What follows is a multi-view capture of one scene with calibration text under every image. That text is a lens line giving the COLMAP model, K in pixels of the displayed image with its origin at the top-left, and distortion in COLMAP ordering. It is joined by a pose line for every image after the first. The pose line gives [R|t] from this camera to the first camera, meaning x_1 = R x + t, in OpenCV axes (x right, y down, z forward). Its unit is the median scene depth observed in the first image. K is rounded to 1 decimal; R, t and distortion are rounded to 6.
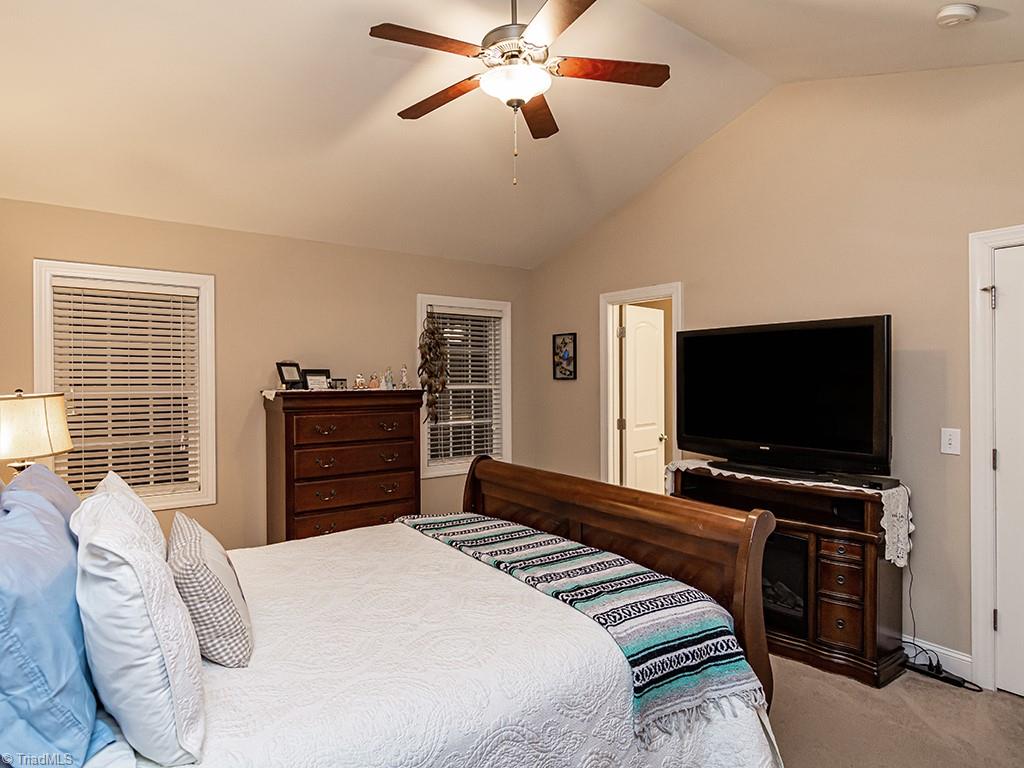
lens RADIAL K [[592.5, 0, 507.0], [0, 592.5, 377.6], [0, 0, 1]] dist [-0.015638, 0.000395]
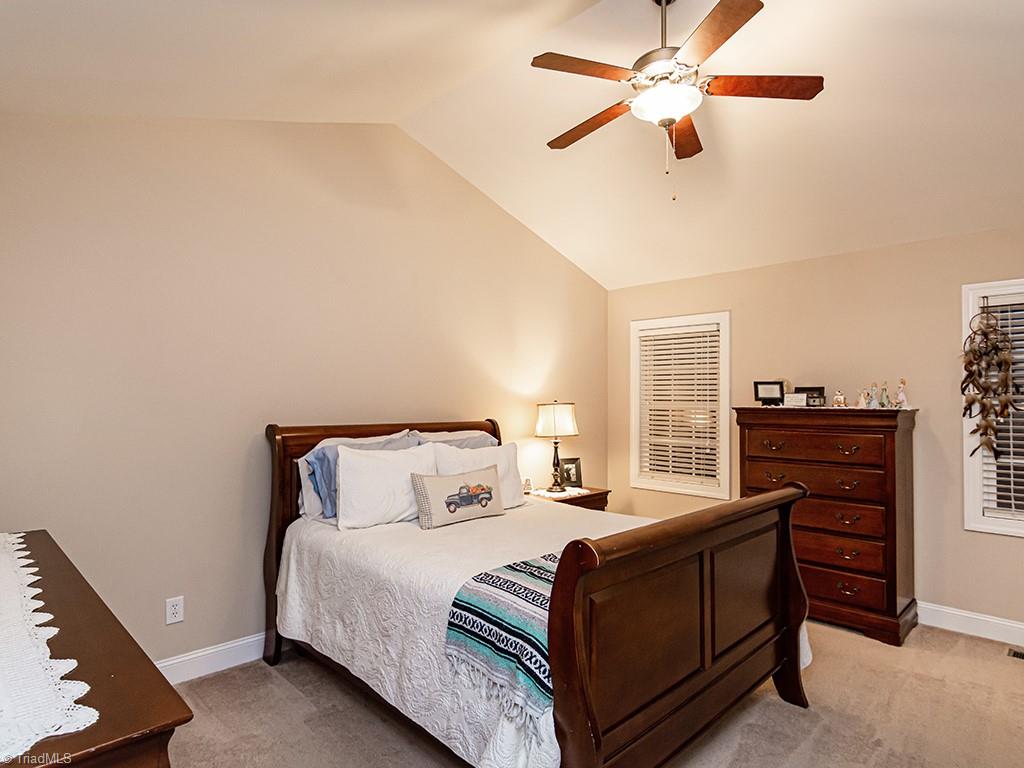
lens RADIAL K [[592.5, 0, 508.0], [0, 592.5, 388.6], [0, 0, 1]] dist [-0.015638, 0.000395]
pose [[0.122644, -0.019008, -0.992269, 0.656968], [-0.003588, 0.999802, -0.019596, 0.011884], [0.992444, 0.005963, 0.122551, 0.404463]]
